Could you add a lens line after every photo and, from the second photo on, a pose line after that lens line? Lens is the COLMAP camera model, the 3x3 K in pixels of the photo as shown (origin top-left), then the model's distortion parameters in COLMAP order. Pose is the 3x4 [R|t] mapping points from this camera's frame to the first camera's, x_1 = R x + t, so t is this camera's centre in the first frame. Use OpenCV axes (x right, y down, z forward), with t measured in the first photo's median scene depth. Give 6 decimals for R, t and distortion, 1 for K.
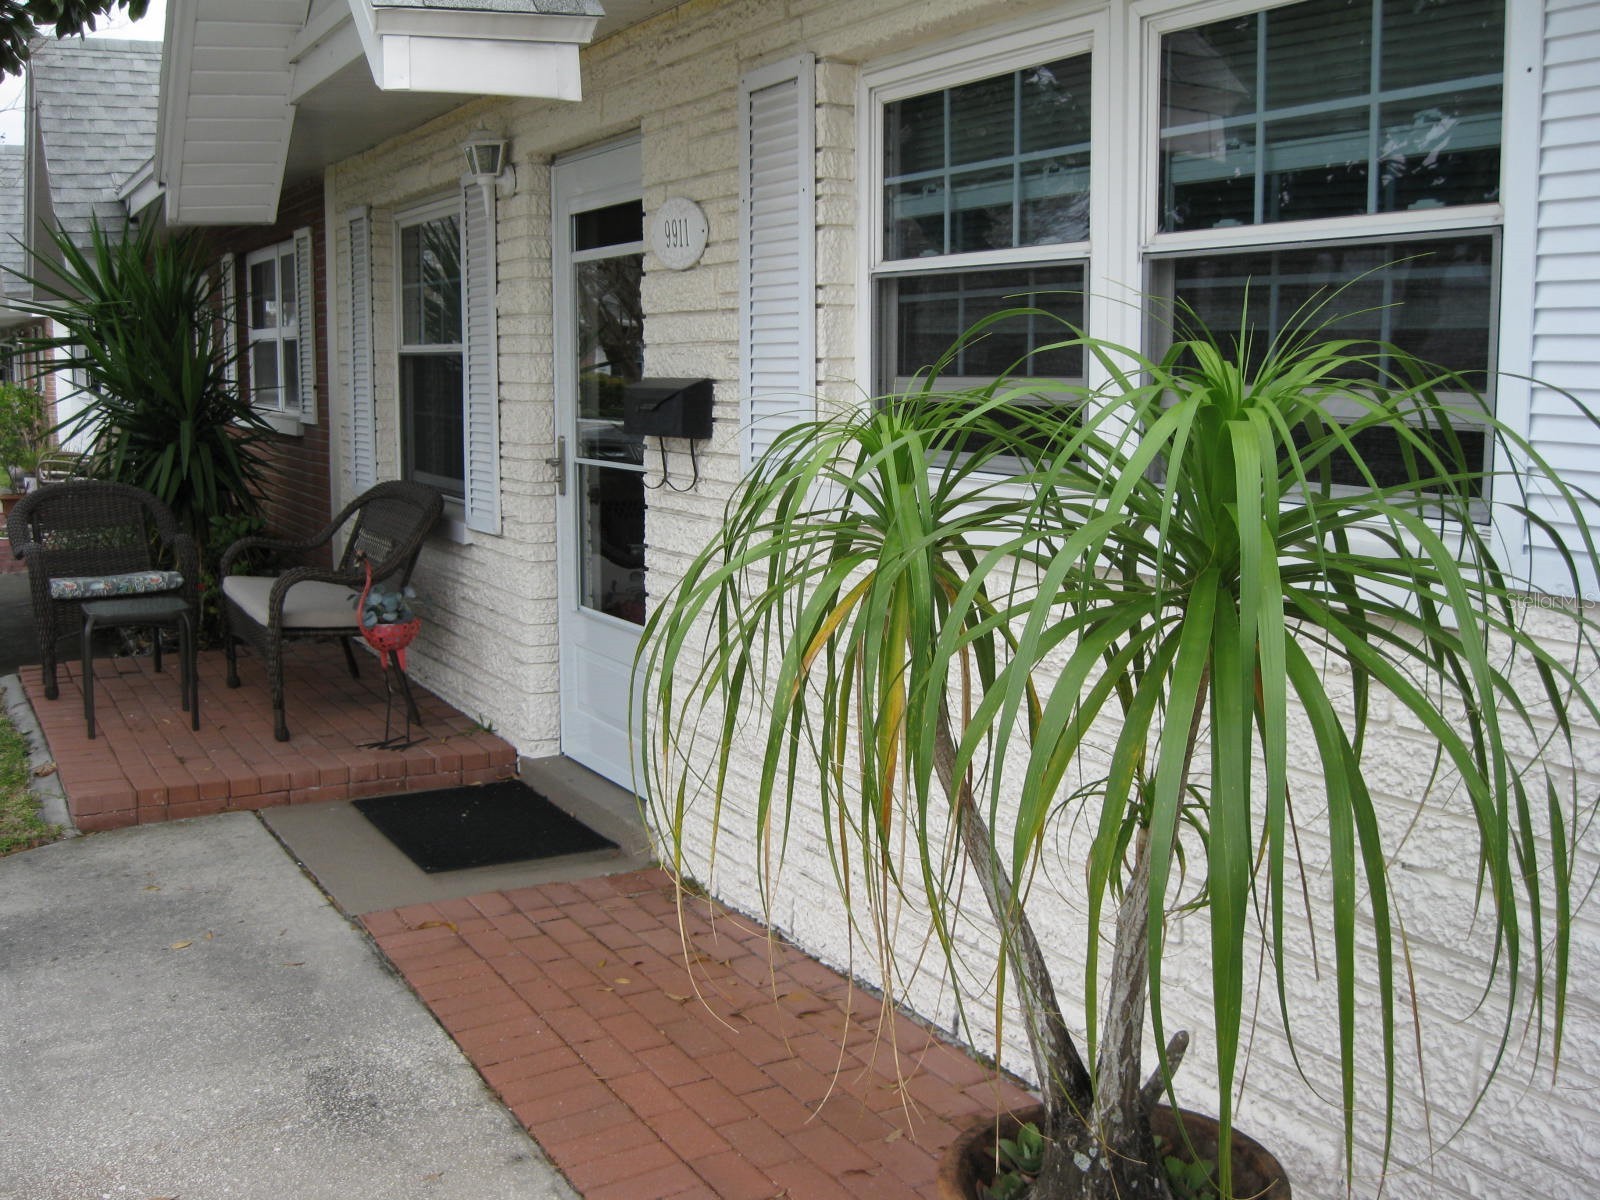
lens RADIAL K [[1631.8, 0, 800.0], [0, 1631.8, 600.0], [0, 0, 1]] dist [-0.124143, 0.029623]
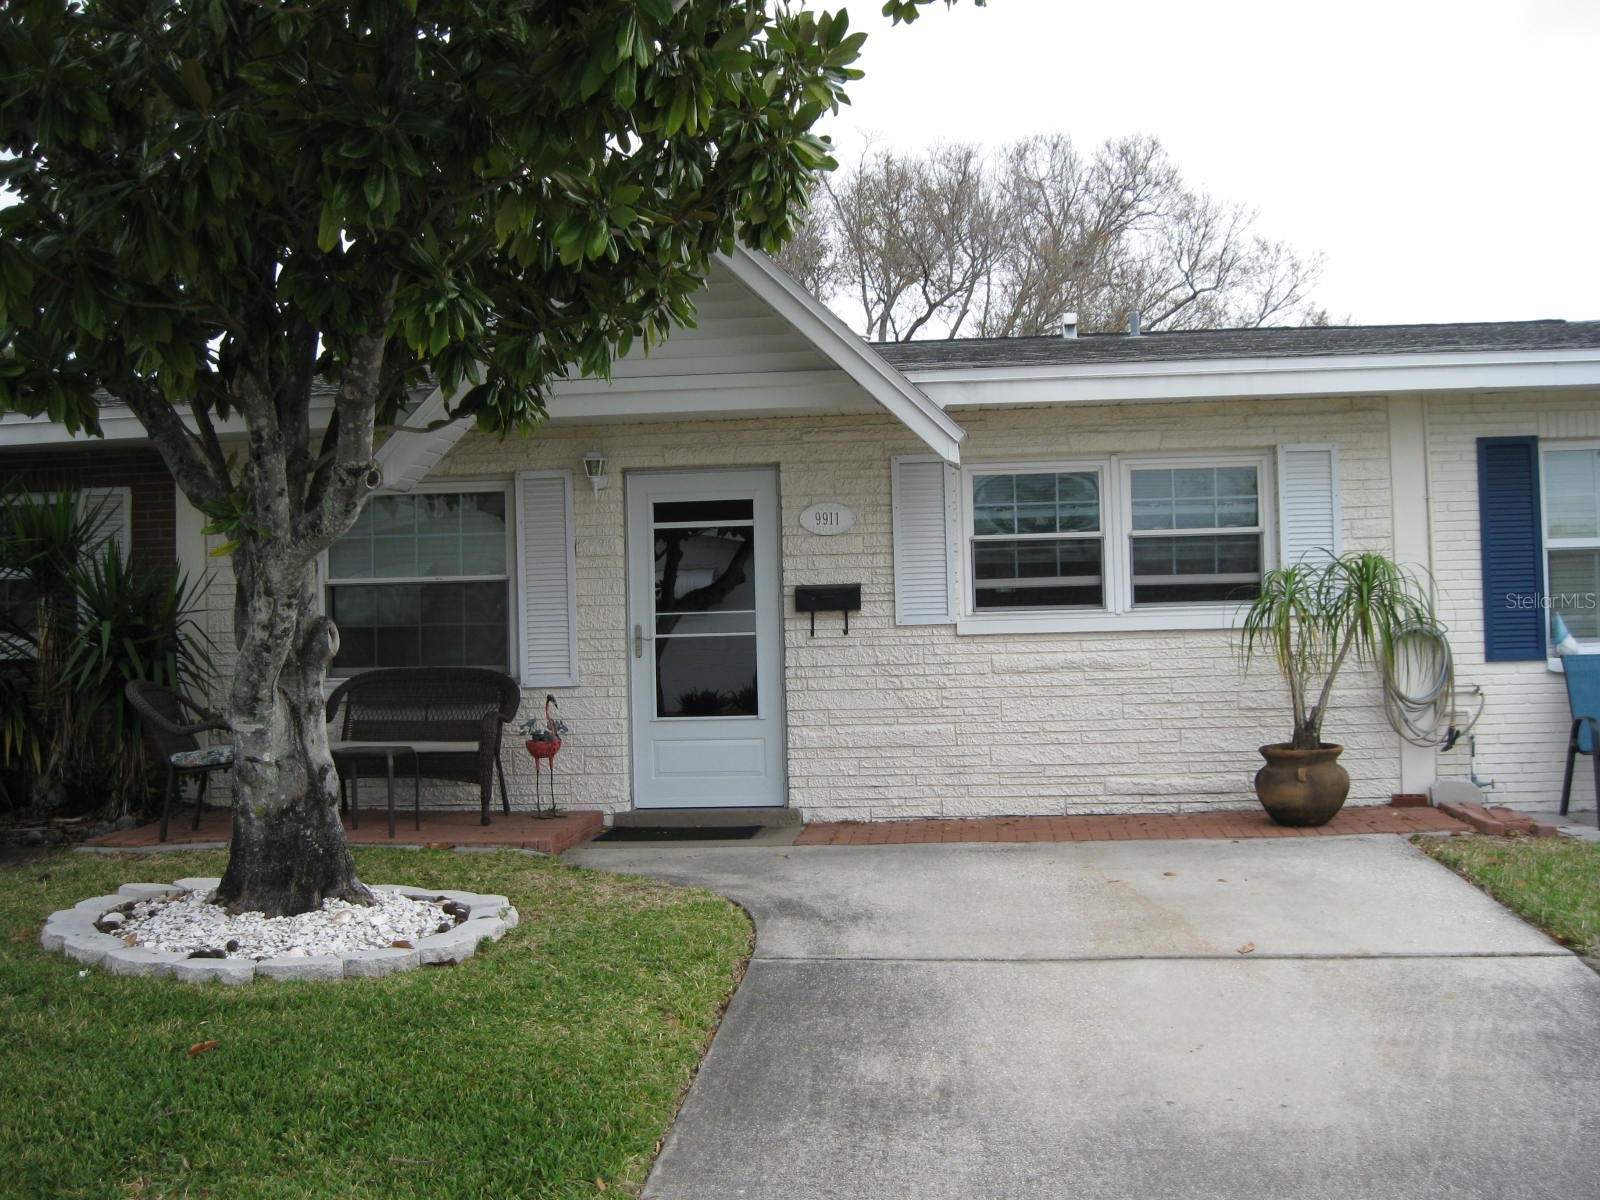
lens RADIAL K [[1631.8, 0, 800.0], [0, 1631.8, 600.0], [0, 0, 1]] dist [-0.124143, 0.029623]
pose [[0.575682, 0.009445, 0.817619, -1.683160], [0.143409, 0.983268, -0.112332, 0.111104], [-0.805000, 0.181921, 0.564695, -0.179124]]
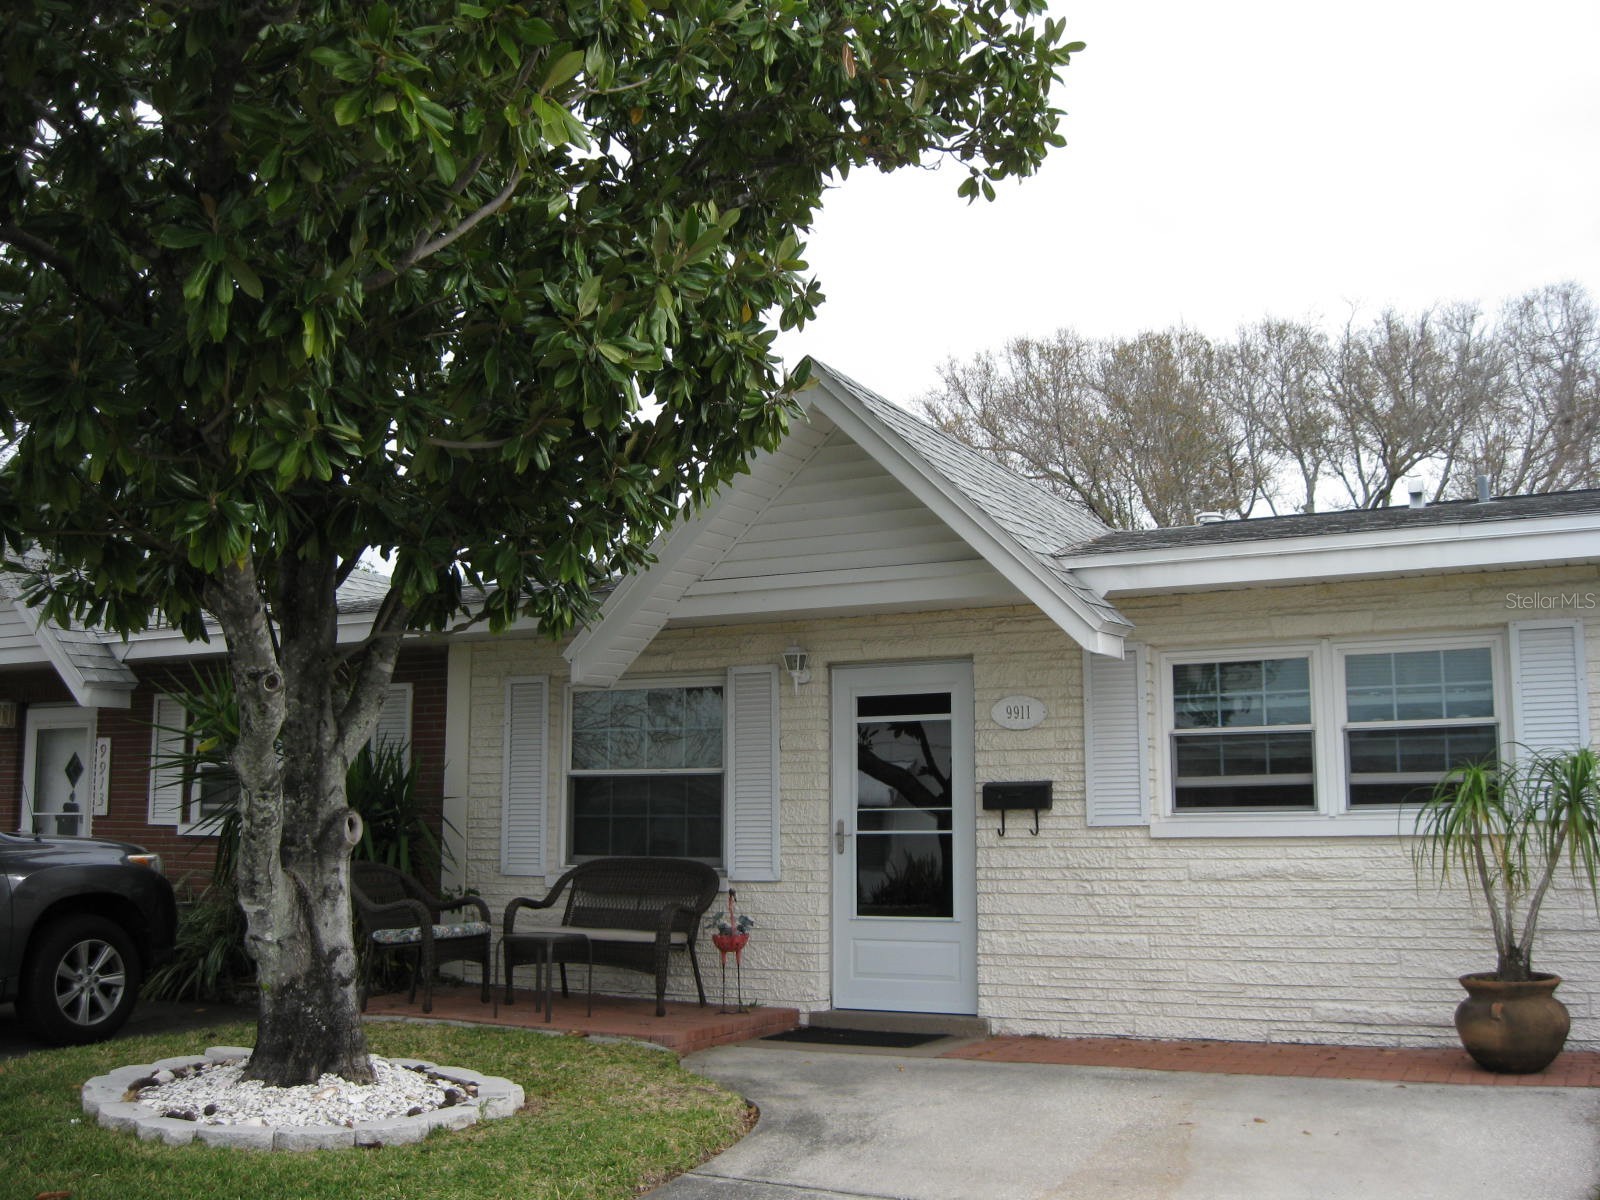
lens RADIAL K [[1631.8, 0, 800.0], [0, 1631.8, 600.0], [0, 0, 1]] dist [-0.124143, 0.029623]
pose [[0.834058, 0.081597, 0.545608, -1.300901], [0.079529, 0.960886, -0.265278, 0.150671], [-0.545914, 0.264650, 0.794946, -0.495710]]
